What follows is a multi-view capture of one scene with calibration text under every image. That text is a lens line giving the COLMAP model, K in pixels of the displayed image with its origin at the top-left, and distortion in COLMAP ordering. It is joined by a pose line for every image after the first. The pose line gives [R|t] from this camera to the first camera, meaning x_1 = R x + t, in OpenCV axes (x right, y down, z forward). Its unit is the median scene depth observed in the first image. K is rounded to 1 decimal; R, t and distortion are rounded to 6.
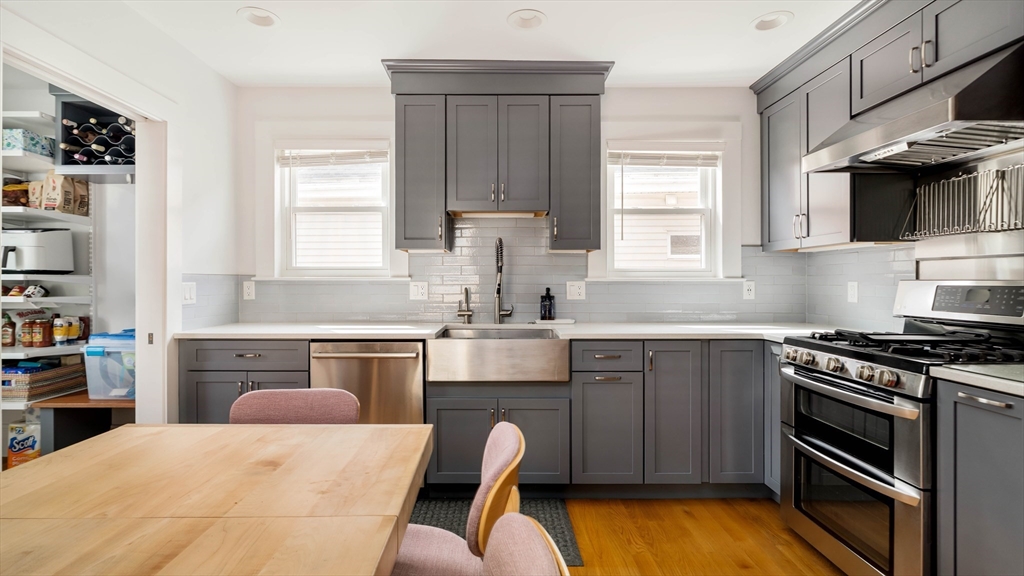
lens RADIAL K [[471.0, 0, 502.0], [0, 471.0, 281.7], [0, 0, 1]] dist [-0.001818, -0.000001]
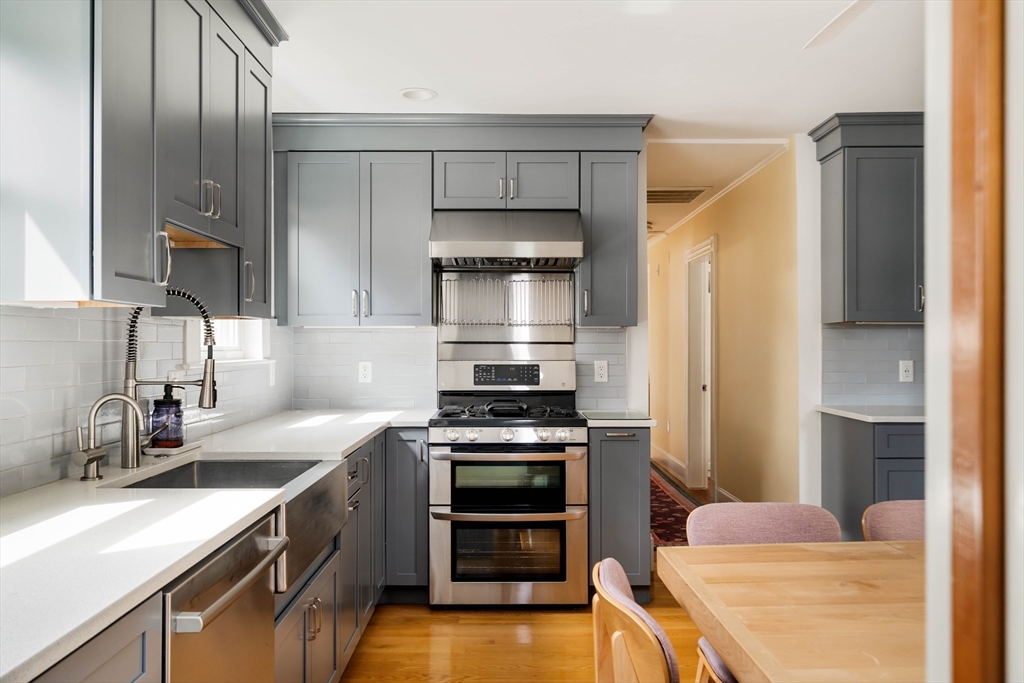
lens RADIAL K [[751.9, 0, 506.8], [0, 751.9, 345.4], [0, 0, 1]] dist [0.001811, -0.015637]
pose [[-0.002363, -0.000936, 0.999997, -0.807187], [0.001307, 0.999999, 0.000939, -0.033727], [-0.999996, 0.001309, -0.002362, 0.688002]]
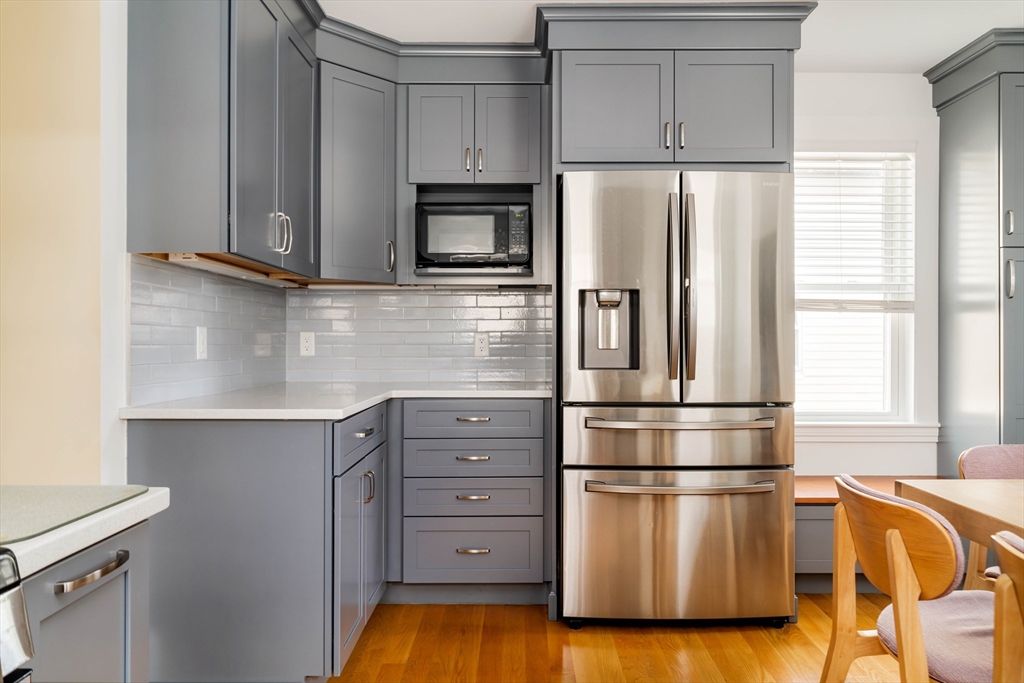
lens RADIAL K [[710.6, 0, 511.3], [0, 710.6, 337.3], [0, 0, 1]] dist [0.001141, -0.006051]
pose [[-0.999993, -0.002119, 0.002973, 0.313615], [-0.002138, 0.999976, -0.006534, 0.019846], [-0.002960, -0.006540, -0.999974, 0.808593]]
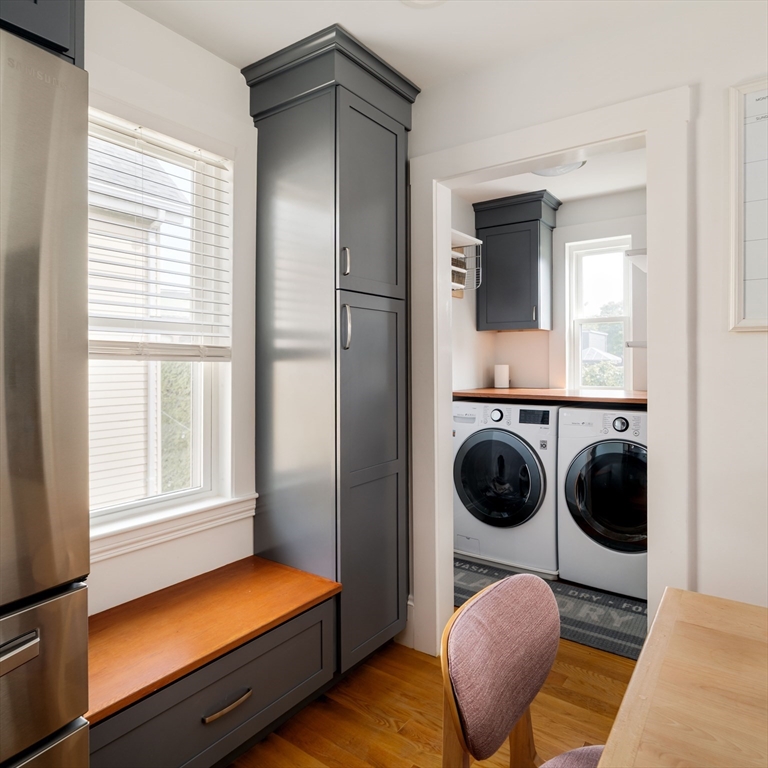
lens RADIAL K [[524.1, 0, 396.5], [0, 524.1, 360.8], [0, 0, 1]] dist [-0.002741, -0.000488]
pose [[-0.573251, -0.003191, -0.819374, 0.076092], [0.001672, 0.999986, -0.005065, -0.030999], [0.819378, -0.004273, -0.573237, 0.158072]]
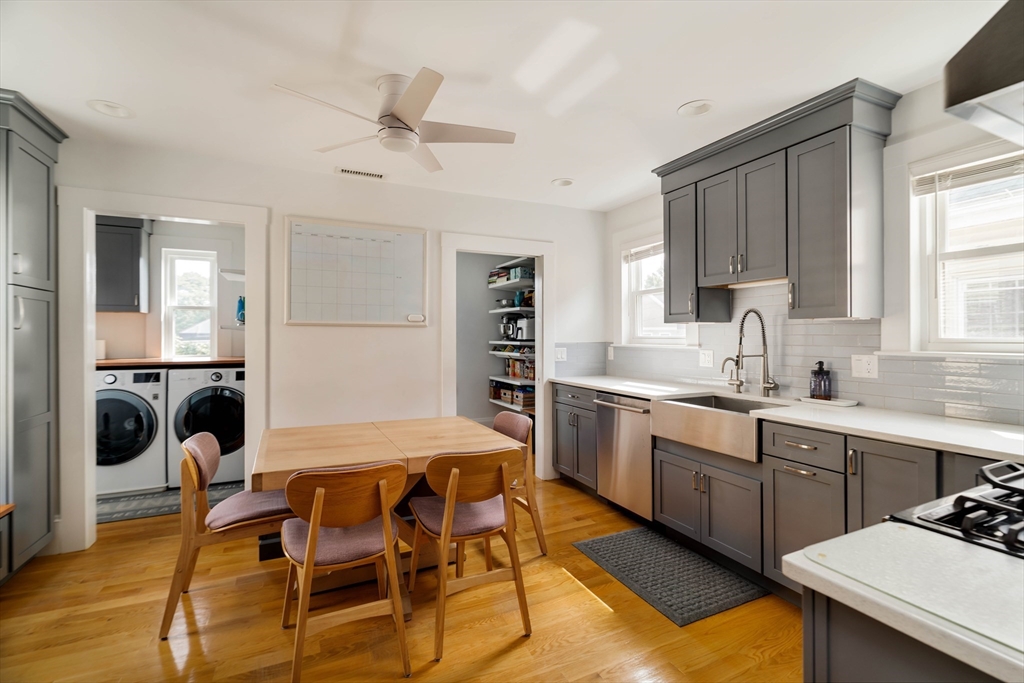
lens RADIAL K [[467.0, 0, 516.8], [0, 467.0, 336.2], [0, 0, 1]] dist [-0.005393, 0.001915]
pose [[0.431064, -0.001103, -0.902321, 0.682738], [0.001330, 0.999999, -0.000586, -0.035995], [0.902320, -0.000948, 0.431065, 0.150041]]
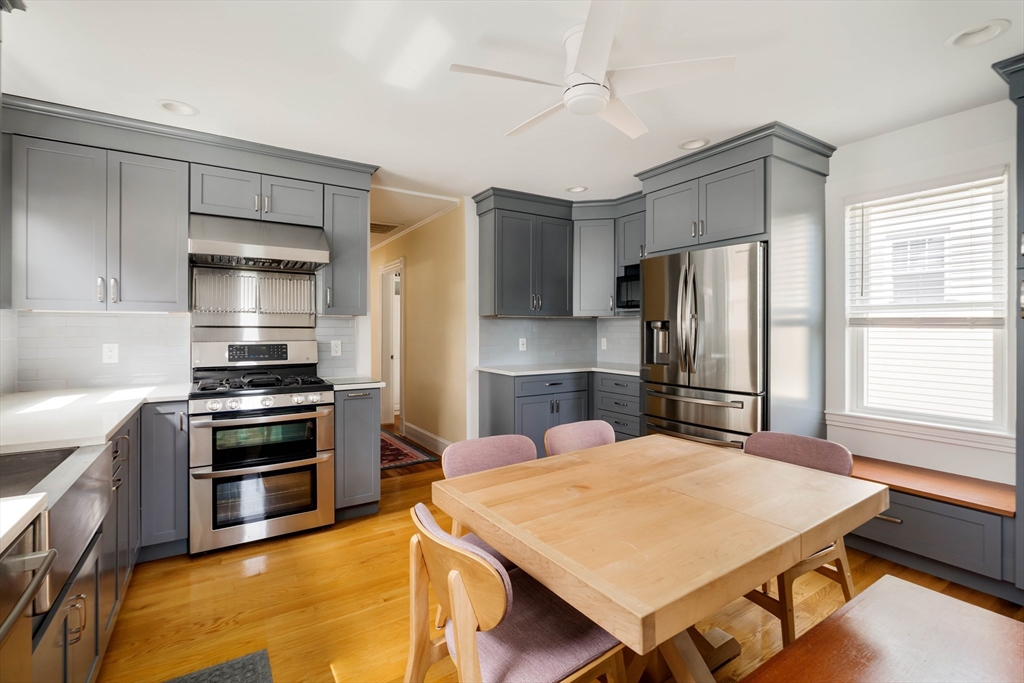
lens RADIAL K [[467.0, 0, 517.9], [0, 467.0, 329.7], [0, 0, 1]] dist [-0.005393, 0.001915]
pose [[-0.542705, -0.002281, 0.839920, -0.640346], [-0.000819, 0.999997, 0.002186, -0.034098], [-0.839923, 0.000499, -0.542706, 0.772755]]
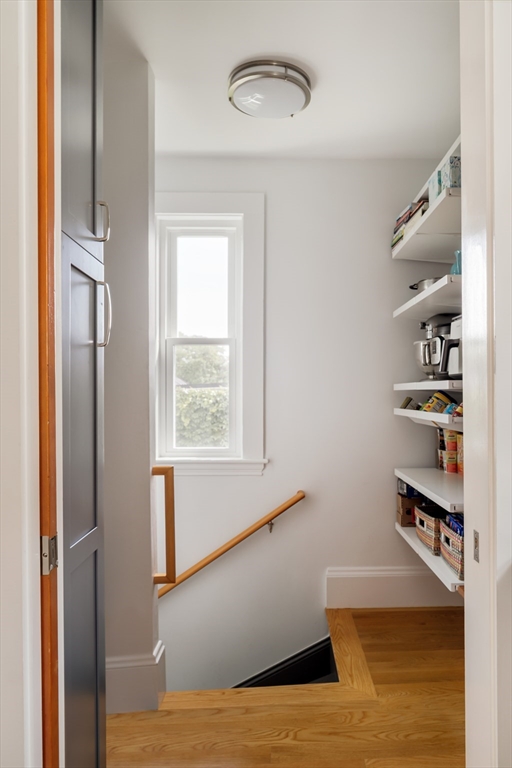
lens RADIAL K [[520.7, 0, 286.4], [0, 520.7, 390.9], [0, 0, 1]] dist [-0.026407, 0.001488]
pose [[0.015106, -0.005542, -0.999871, -0.299475], [0.003173, 0.999980, -0.005494, 0.001650], [0.999881, -0.003090, 0.015123, 0.729804]]
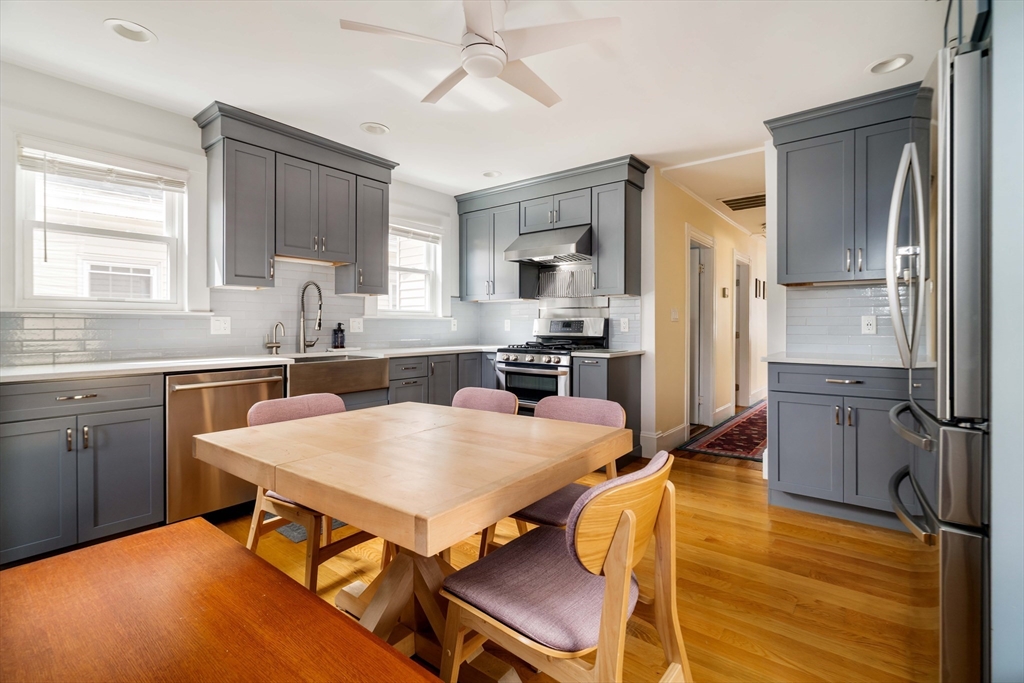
lens RADIAL K [[467.0, 0, 522.3], [0, 467.0, 323.8], [0, 0, 1]] dist [-0.005393, 0.001915]
pose [[0.614193, 0.001855, 0.789153, -0.639039], [0.000607, 0.999996, -0.002823, 0.021141], [-0.789155, 0.002213, 0.614190, -0.160837]]
